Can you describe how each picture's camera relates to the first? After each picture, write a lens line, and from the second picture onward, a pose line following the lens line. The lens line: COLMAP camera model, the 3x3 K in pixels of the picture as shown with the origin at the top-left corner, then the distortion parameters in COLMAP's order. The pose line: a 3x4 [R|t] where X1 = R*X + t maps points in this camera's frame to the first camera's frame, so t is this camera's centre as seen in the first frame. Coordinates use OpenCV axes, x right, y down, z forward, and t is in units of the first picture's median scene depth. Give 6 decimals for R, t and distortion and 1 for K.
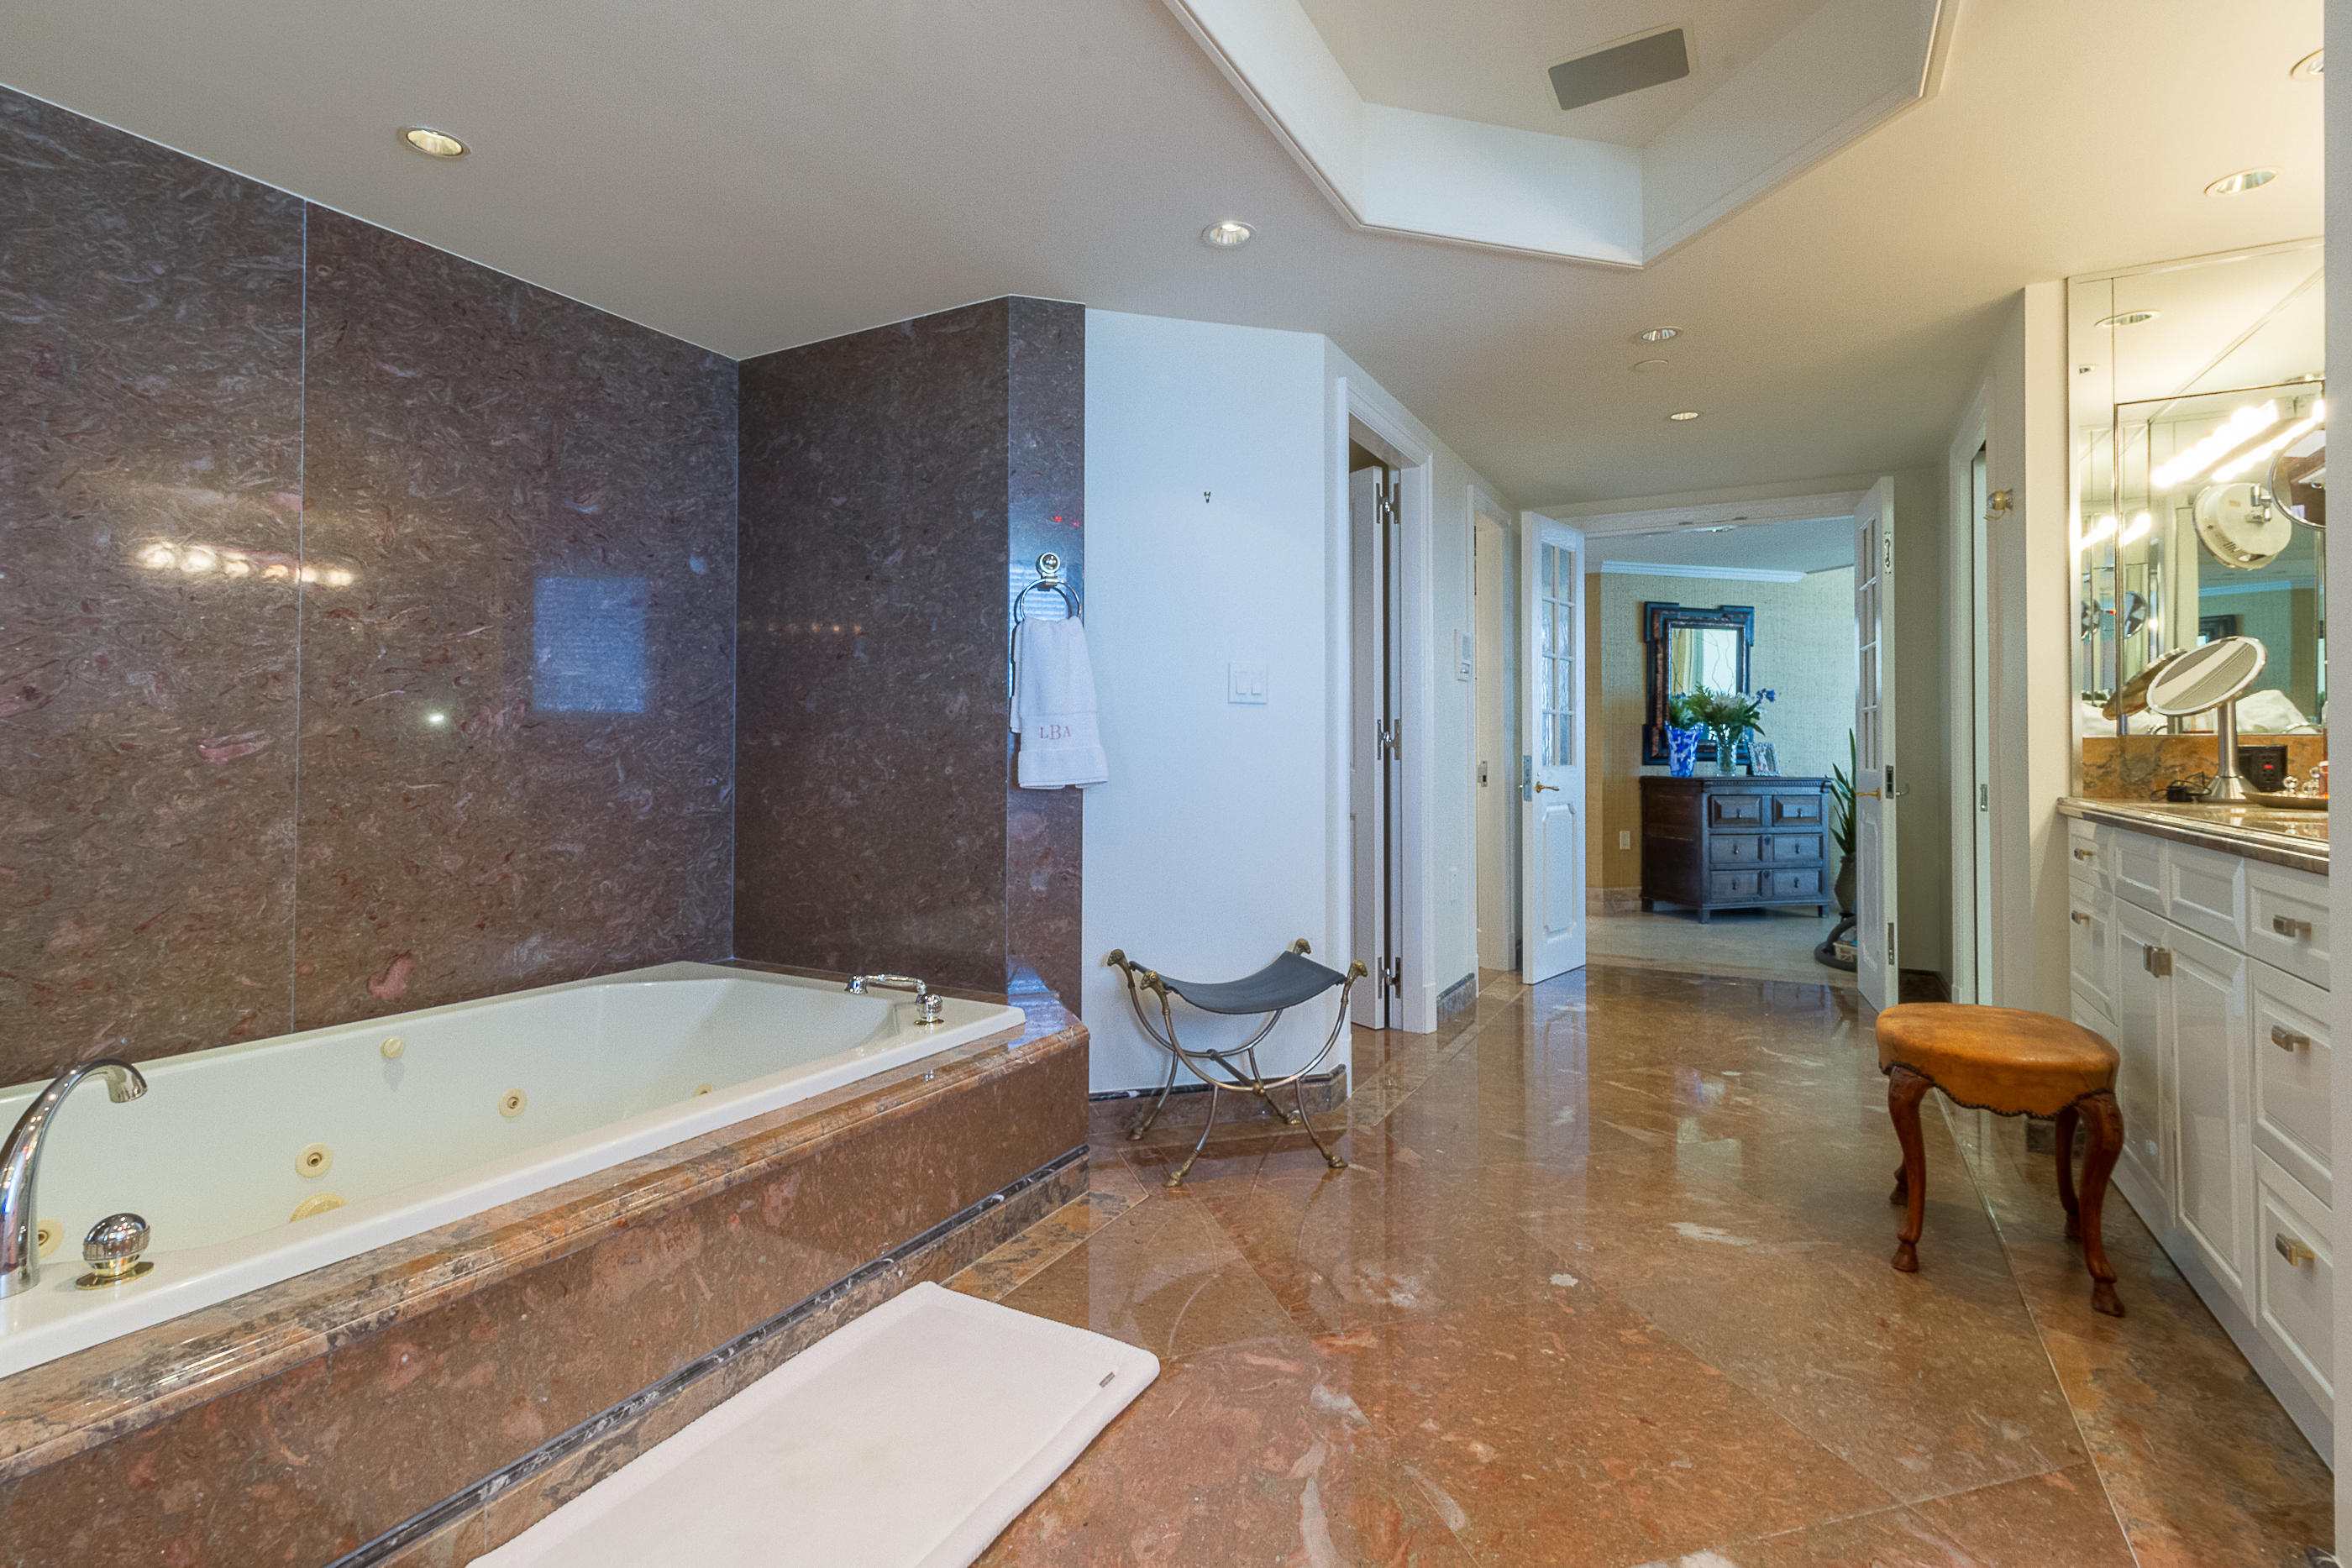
lens RADIAL K [[1098.0, 0, 1176.8], [0, 1098.0, 728.3], [0, 0, 1]] dist [0.000286, 0.000069]
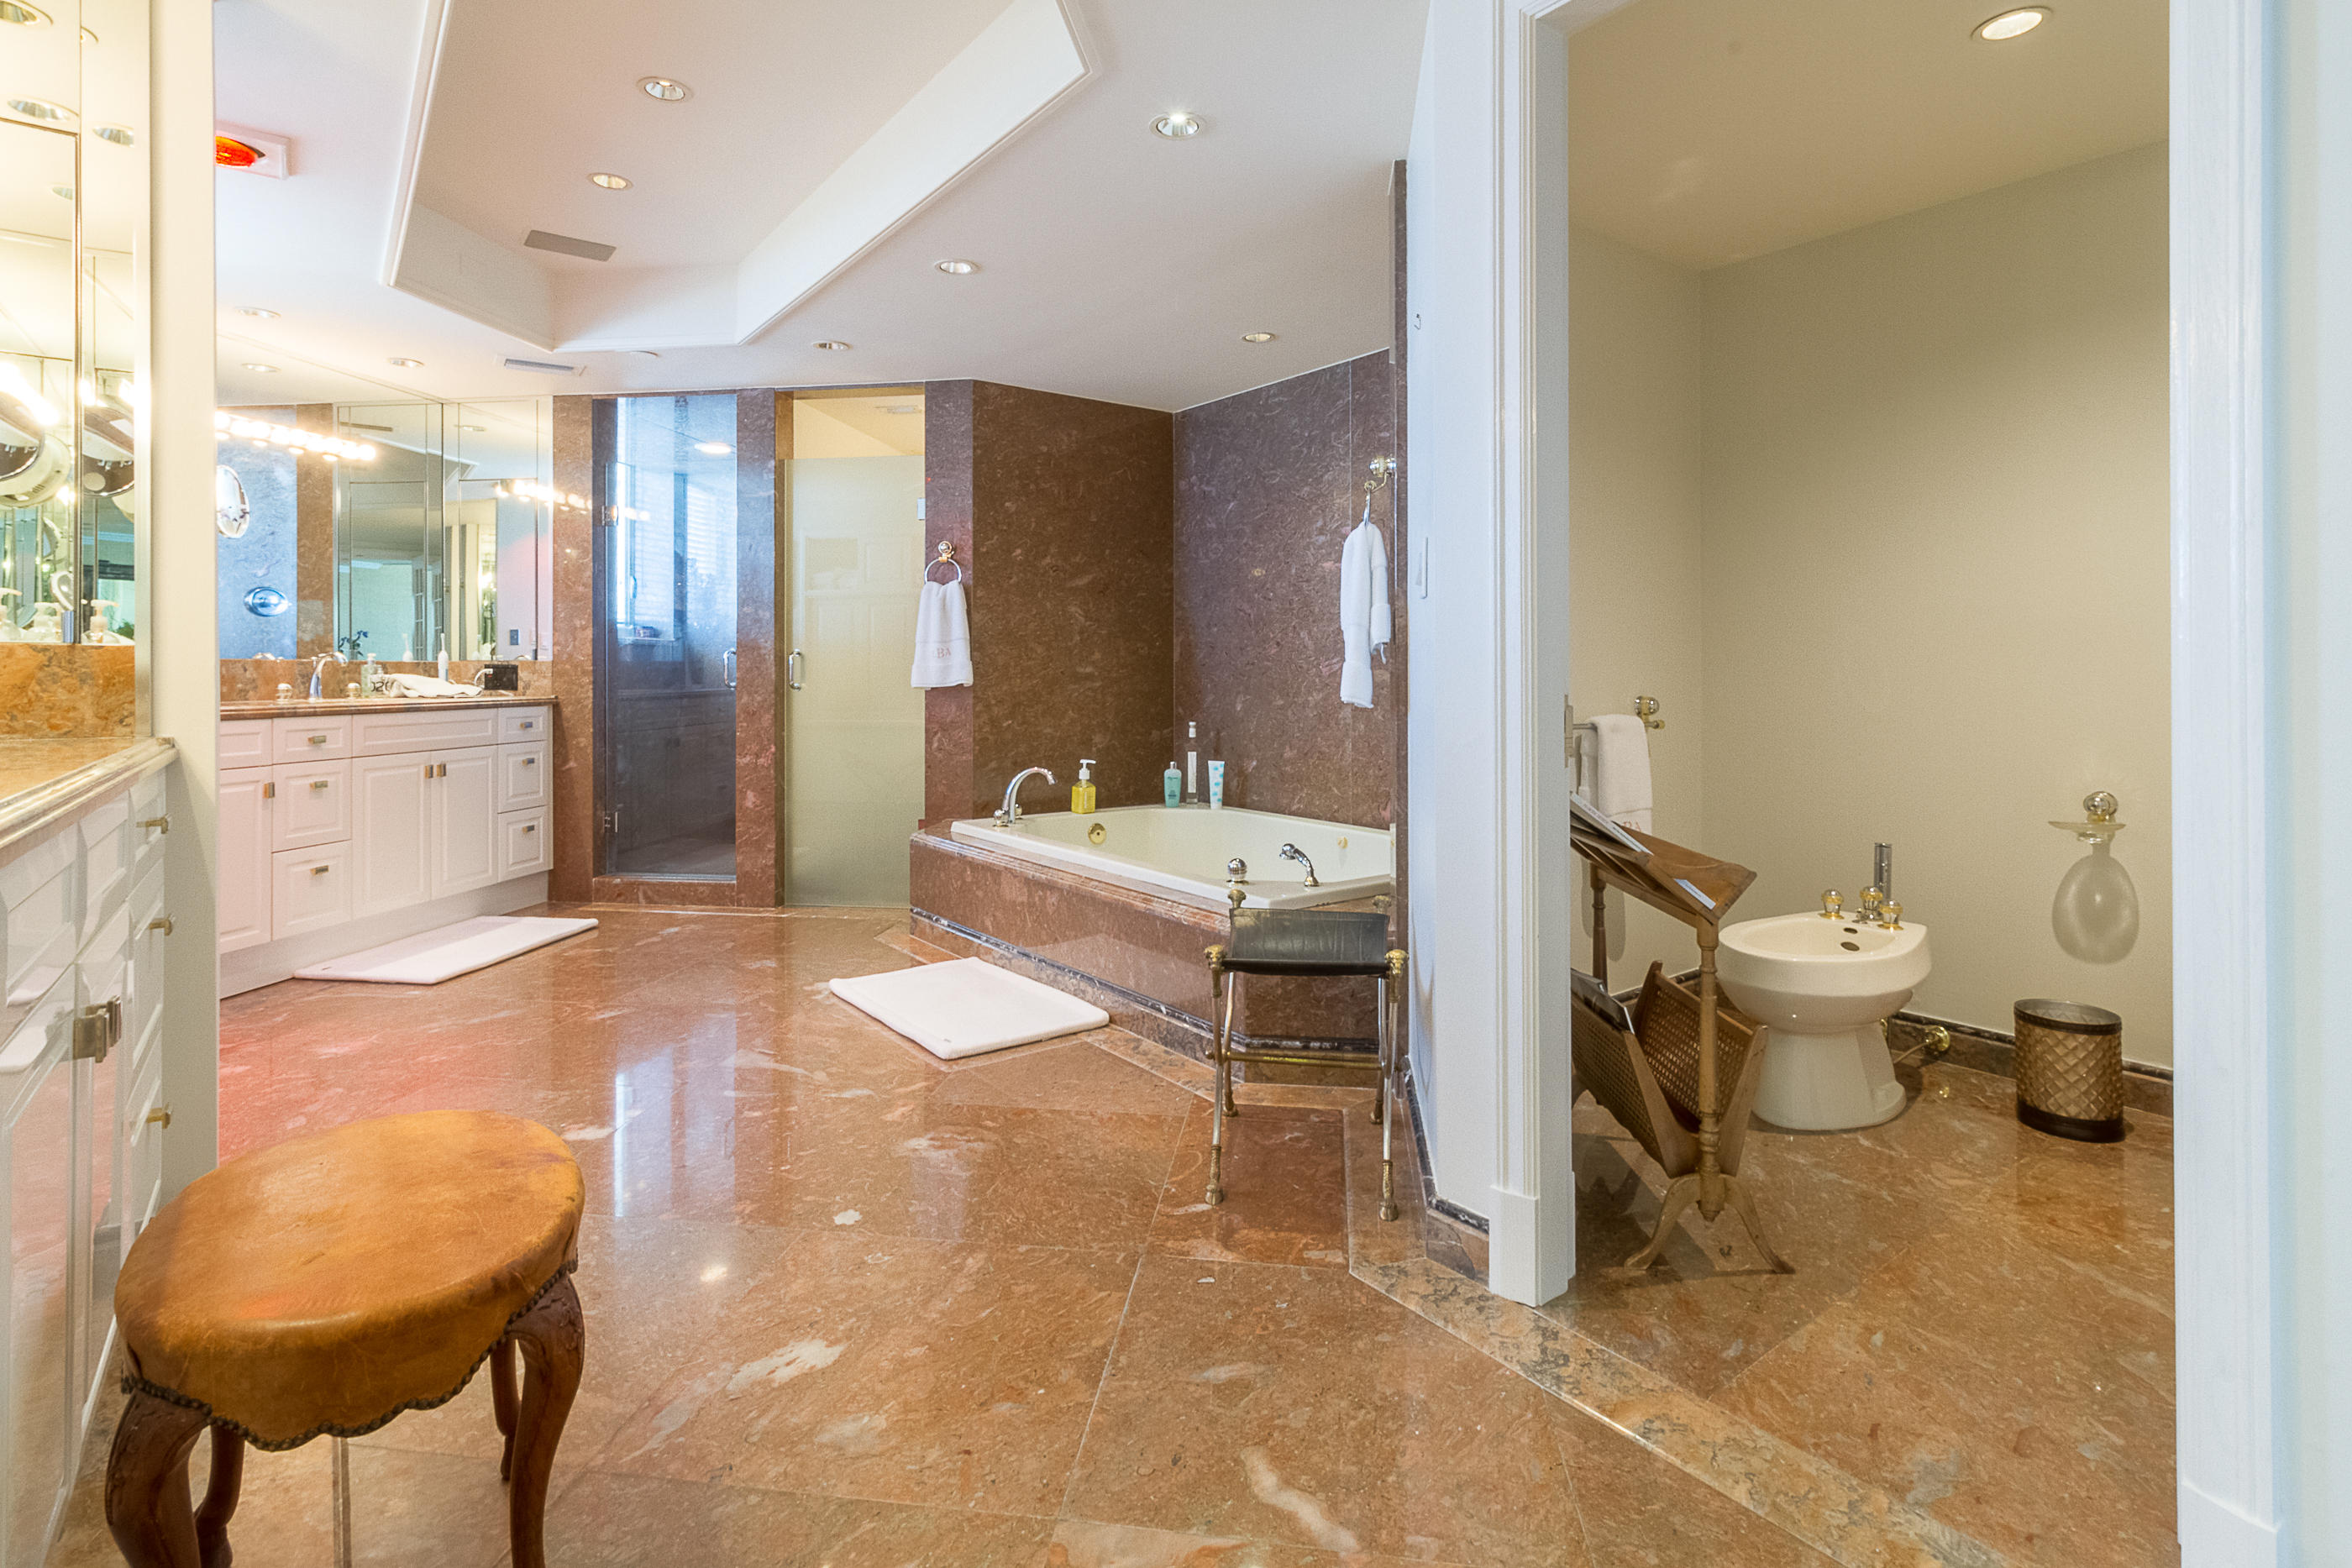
lens RADIAL K [[1136.1, 0, 1169.1], [0, 1136.1, 683.6], [0, 0, 1]] dist [0.001238, 0.000372]
pose [[-0.405106, 0.011782, -0.914194, 1.144749], [0.020473, 0.999783, 0.003813, 0.035711], [0.914040, -0.017171, -0.405260, 1.670763]]
